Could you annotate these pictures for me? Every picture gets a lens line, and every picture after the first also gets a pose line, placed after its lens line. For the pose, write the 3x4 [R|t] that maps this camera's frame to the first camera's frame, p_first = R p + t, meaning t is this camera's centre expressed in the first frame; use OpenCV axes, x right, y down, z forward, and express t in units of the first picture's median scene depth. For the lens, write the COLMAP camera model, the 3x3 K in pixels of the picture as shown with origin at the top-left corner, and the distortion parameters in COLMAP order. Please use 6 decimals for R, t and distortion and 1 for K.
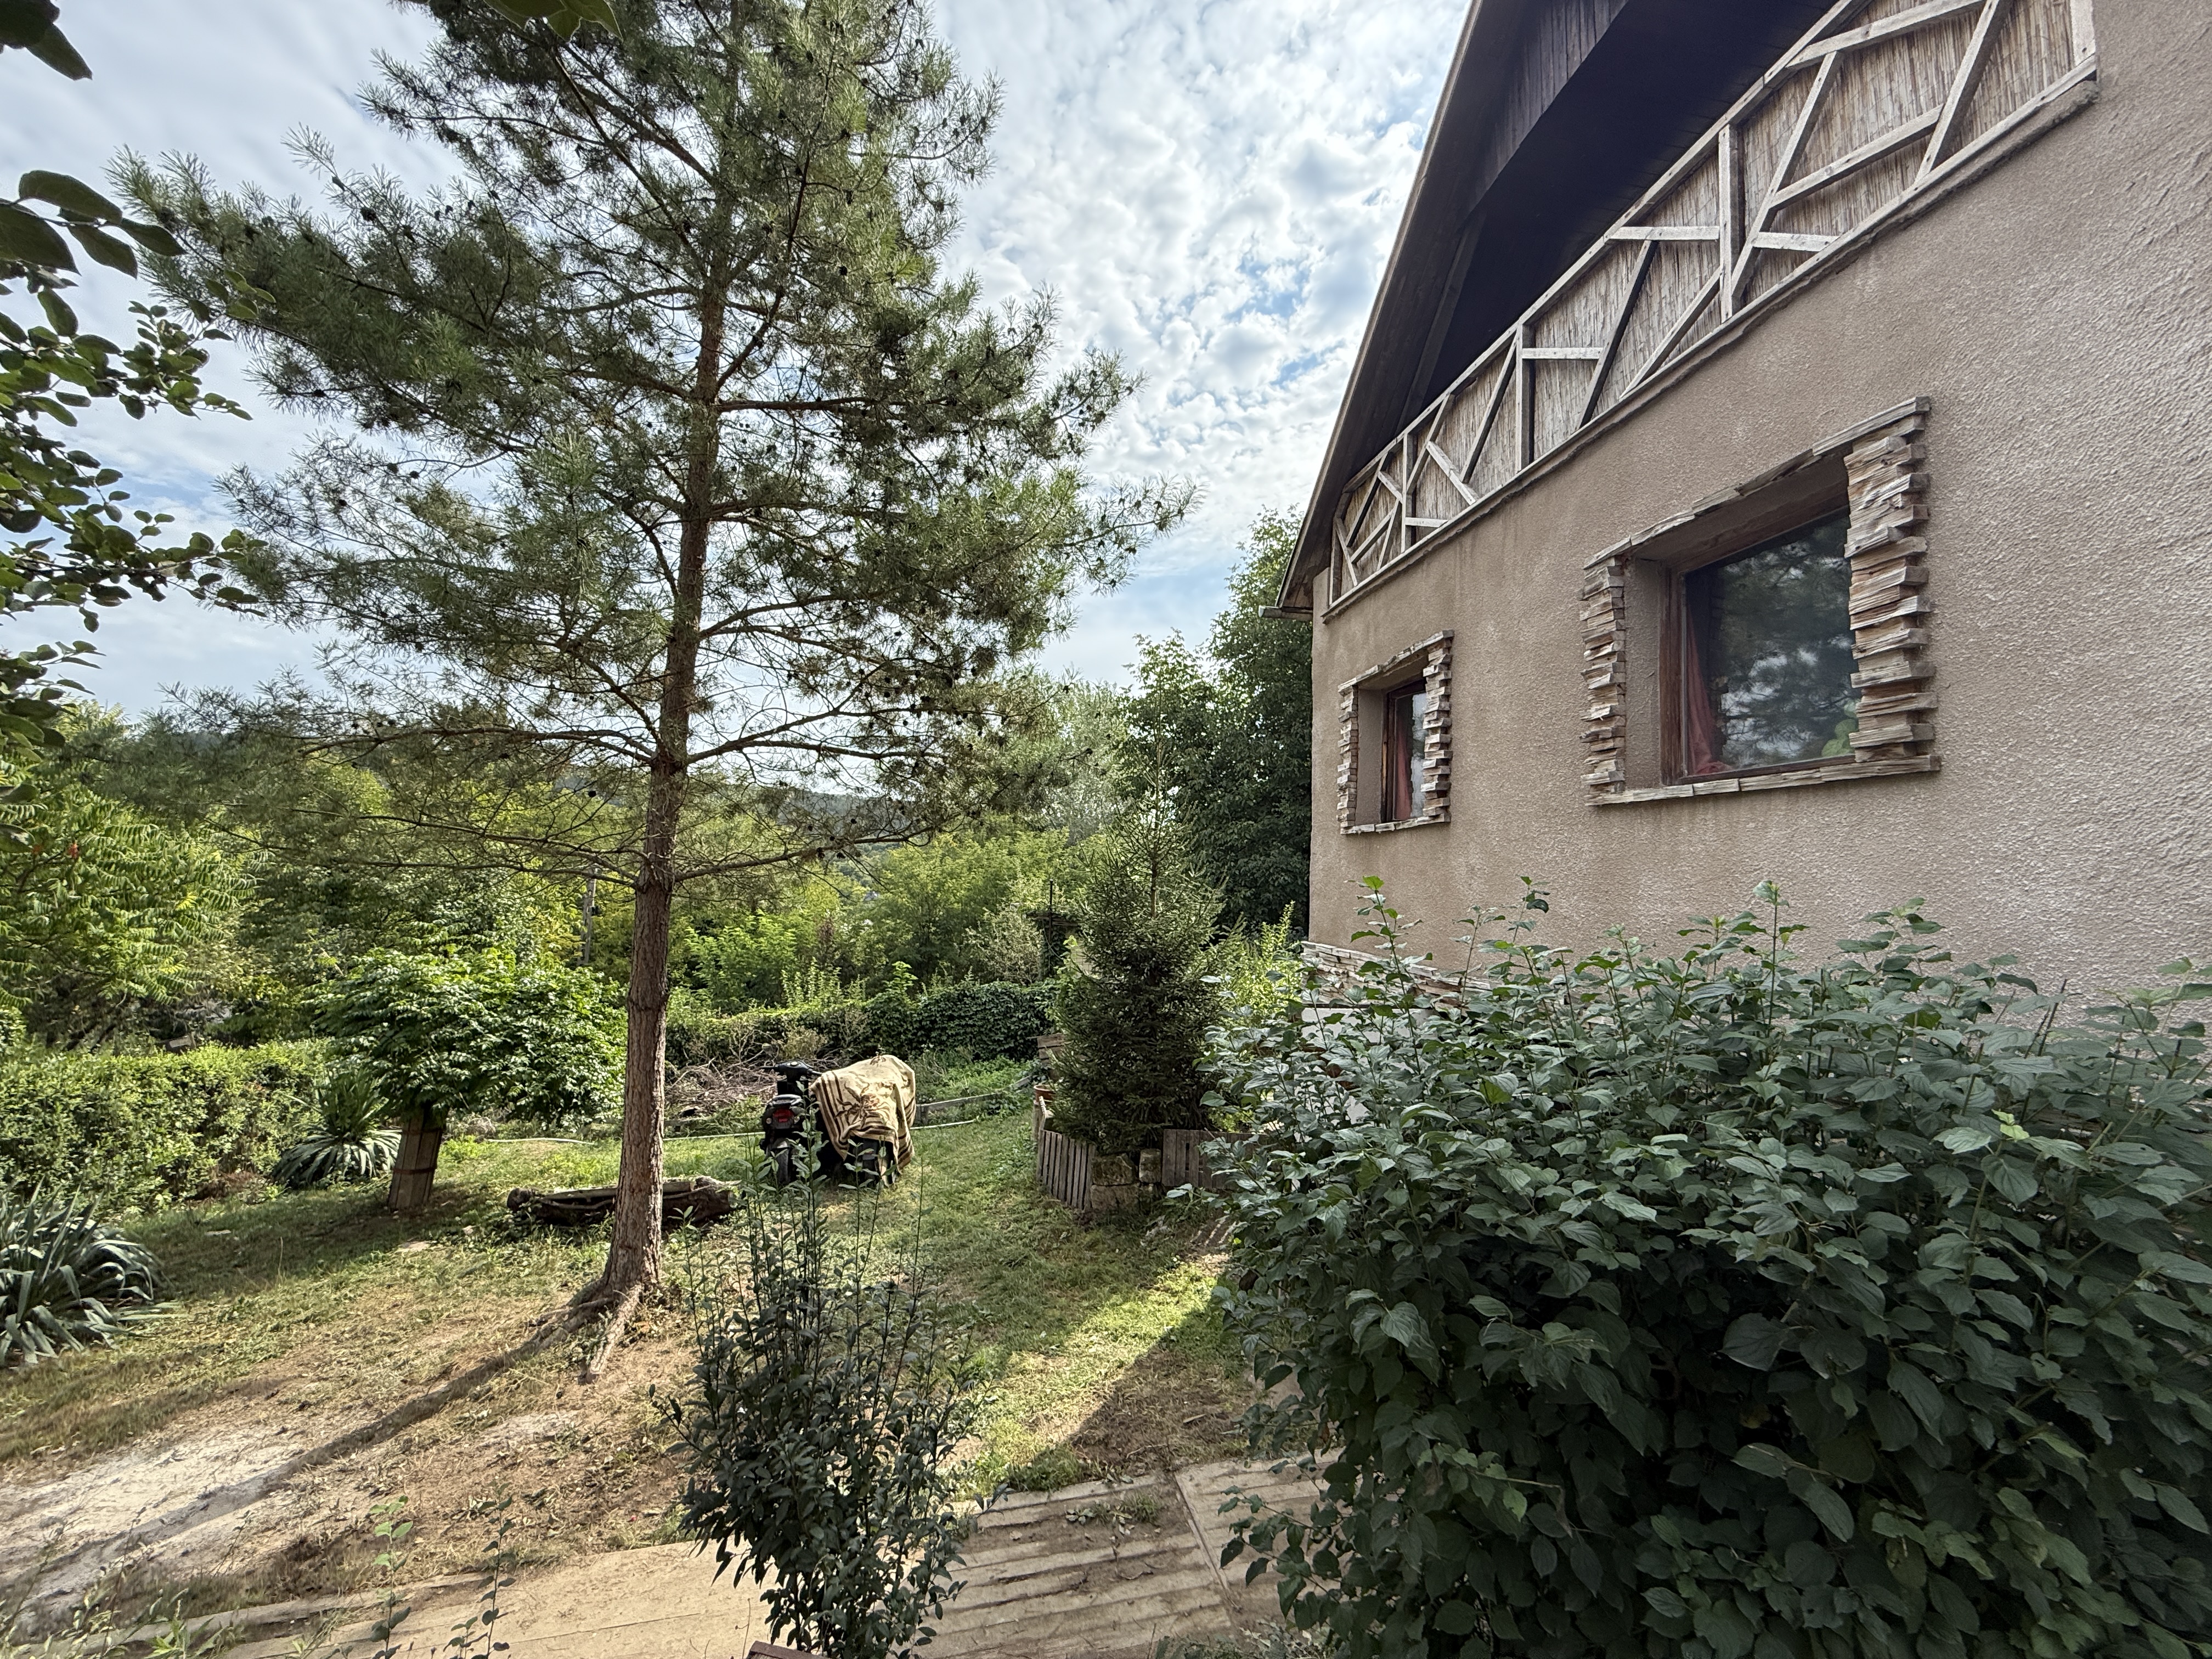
lens RADIAL K [[876.7, 0, 1098.8], [0, 876.7, 826.7], [0, 0, 1]] dist [-0.001112, -0.000023]
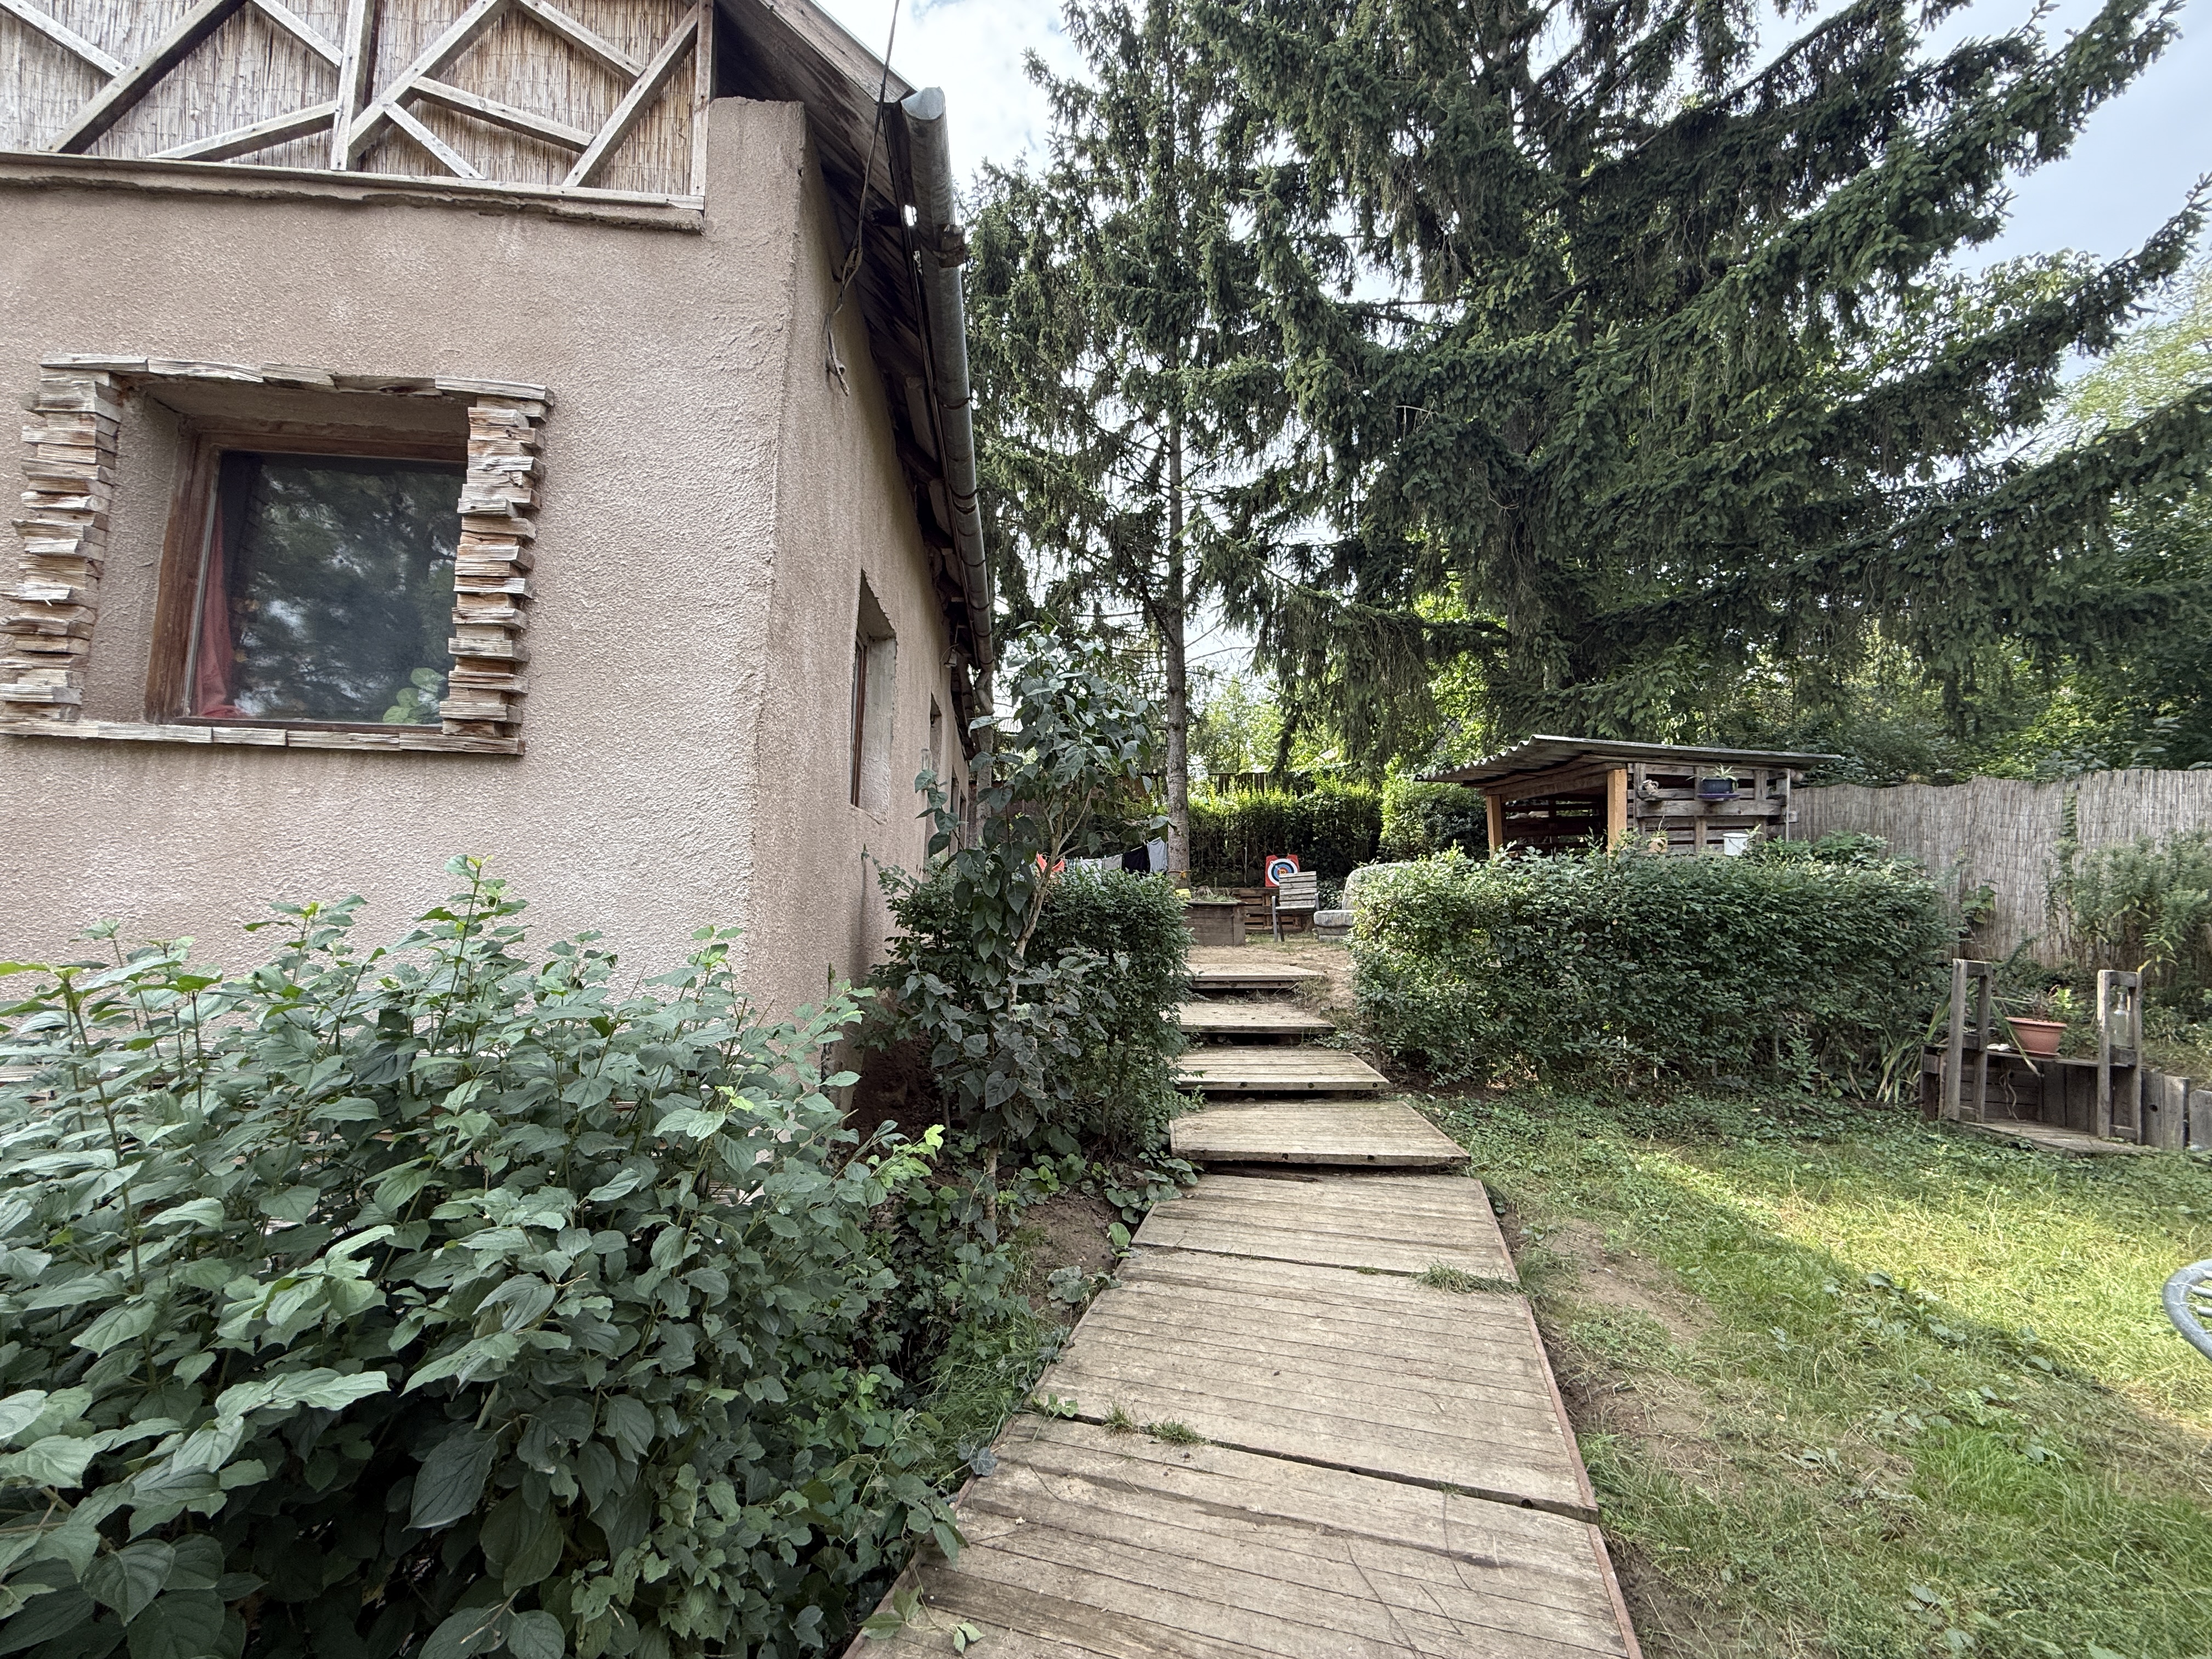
lens RADIAL K [[876.7, 0, 1100.5], [0, 876.7, 828.0], [0, 0, 1]] dist [-0.001112, -0.000023]
pose [[0.086991, 0.065783, 0.994035, 0.008264], [-0.081075, 0.994975, -0.058750, 0.011955], [-0.992904, -0.075481, 0.091888, 0.113524]]
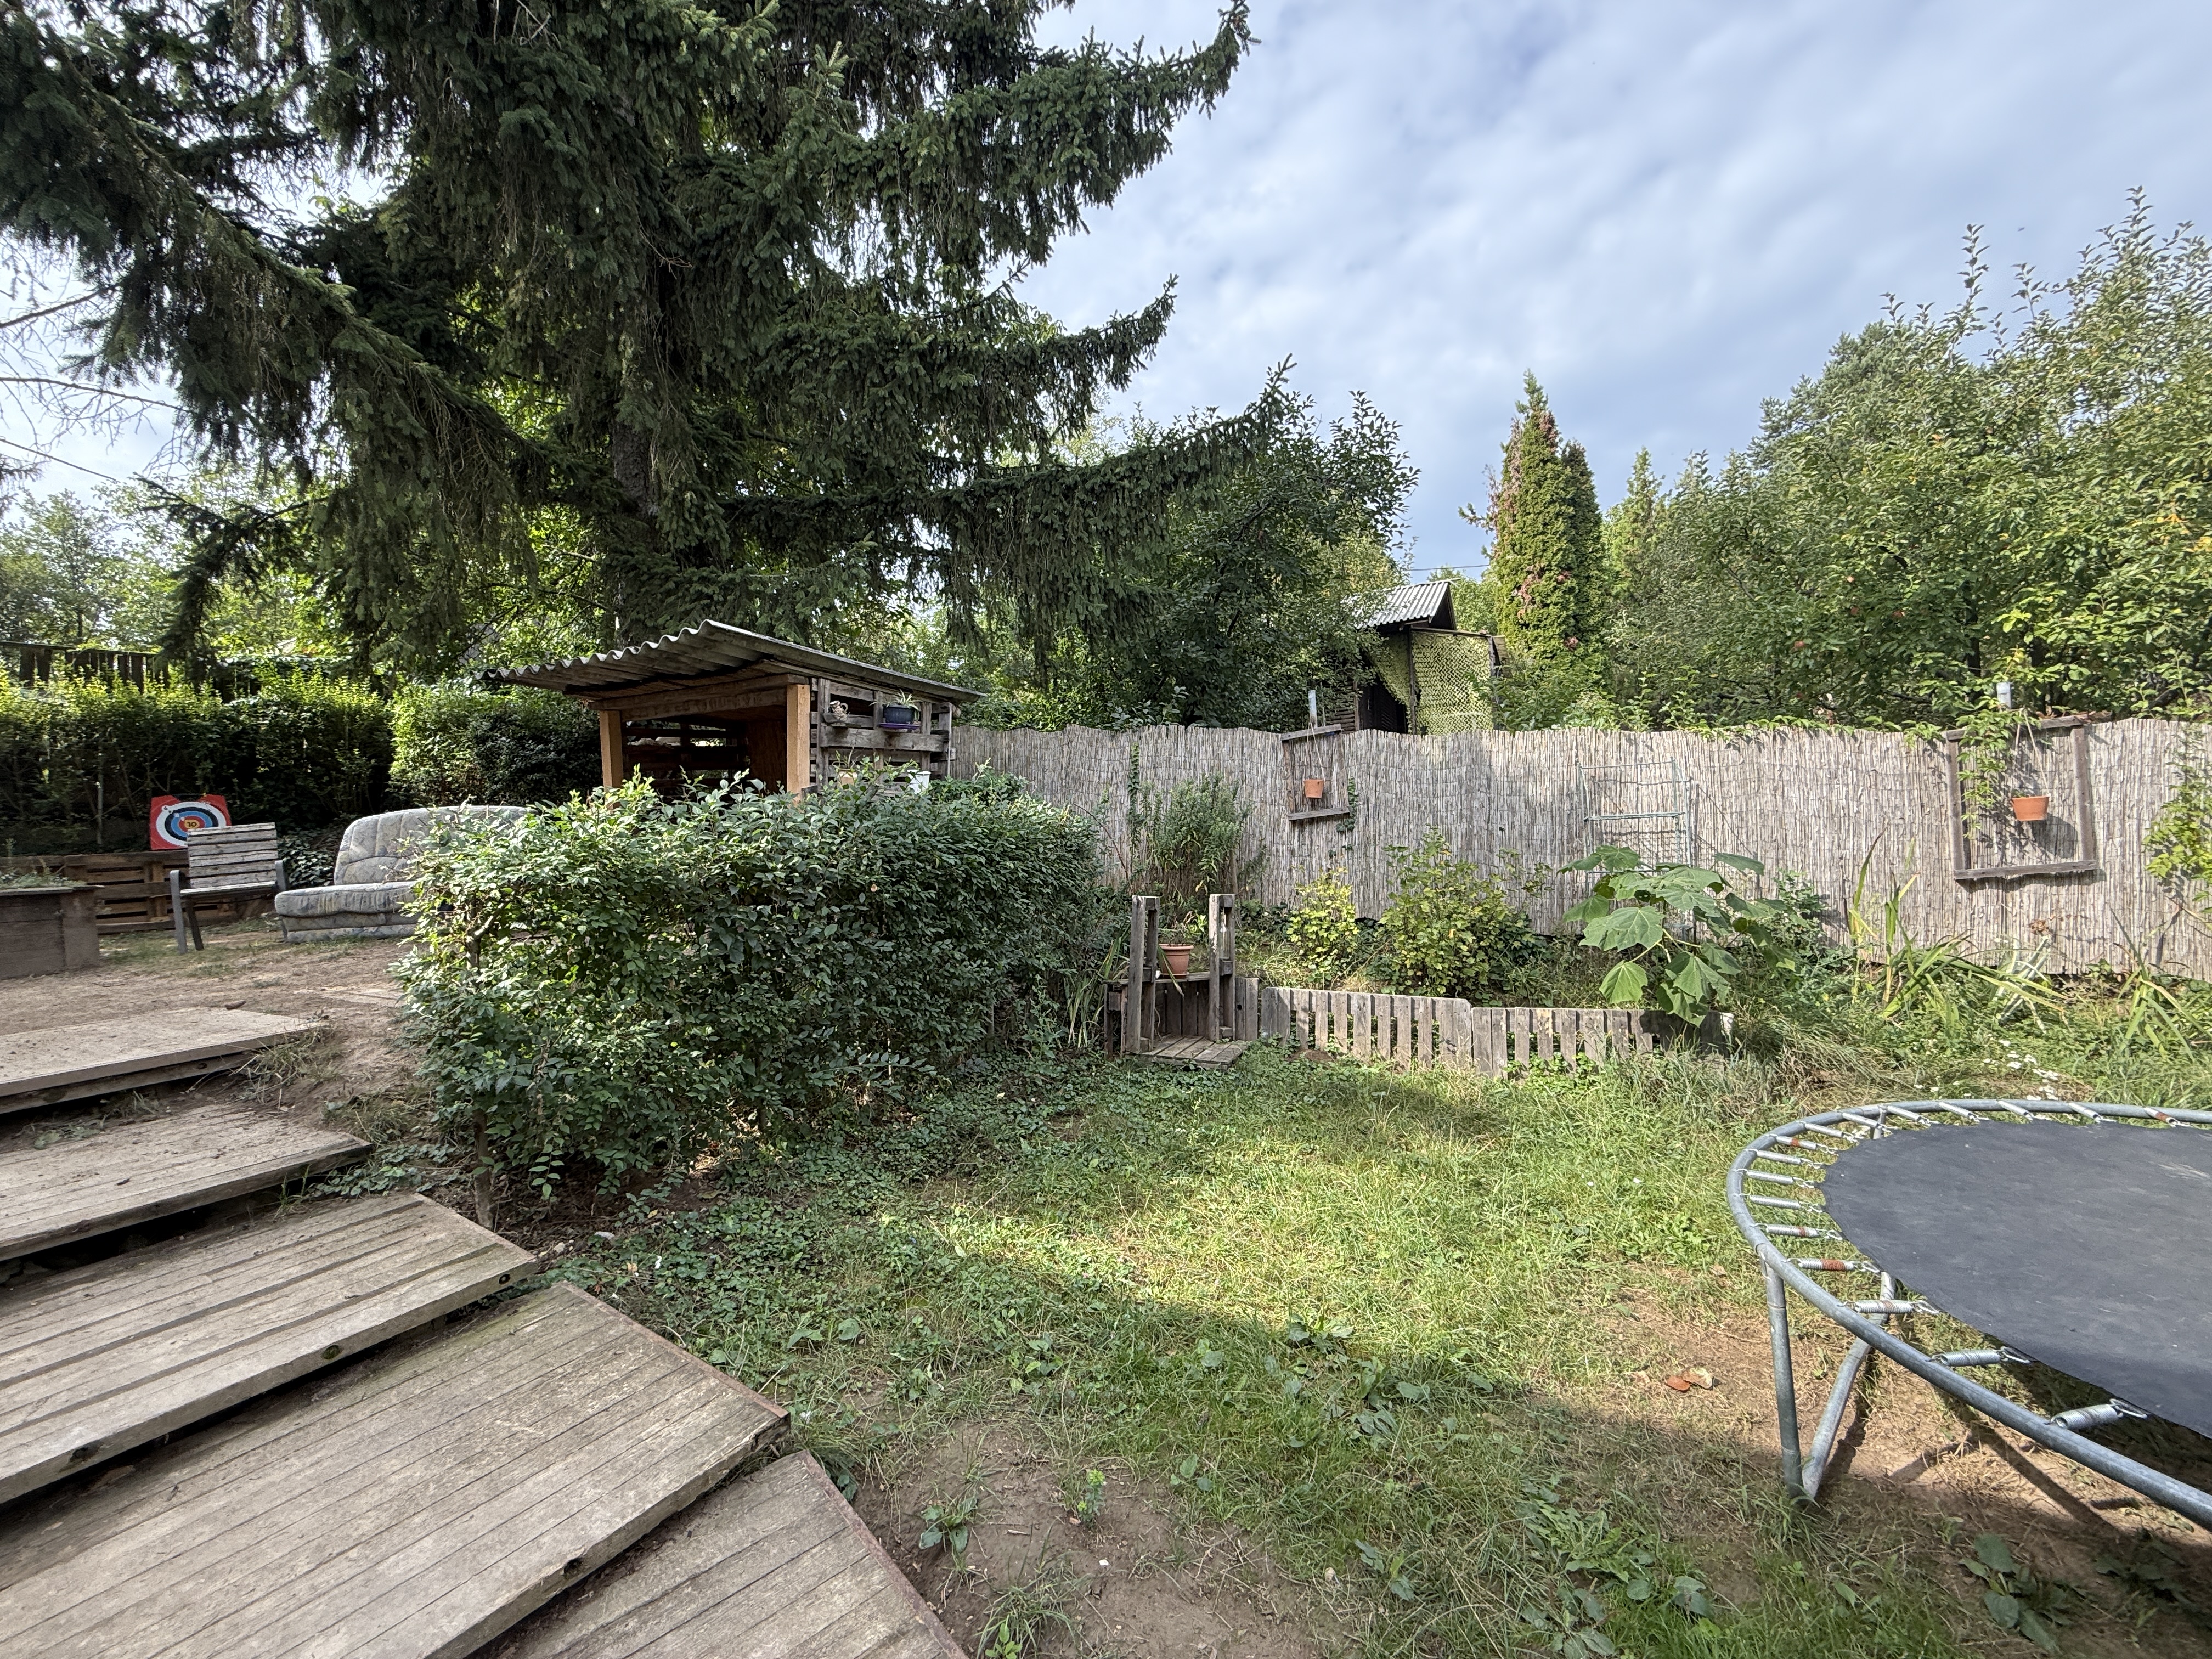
lens RADIAL K [[876.7, 0, 1094.4], [0, 876.7, 822.7], [0, 0, 1]] dist [-0.001112, -0.000023]
pose [[-0.797434, 0.018009, 0.603137, 0.457577], [-0.017988, 0.998401, -0.053595, -0.004128], [-0.603138, -0.053588, -0.795835, 0.073662]]
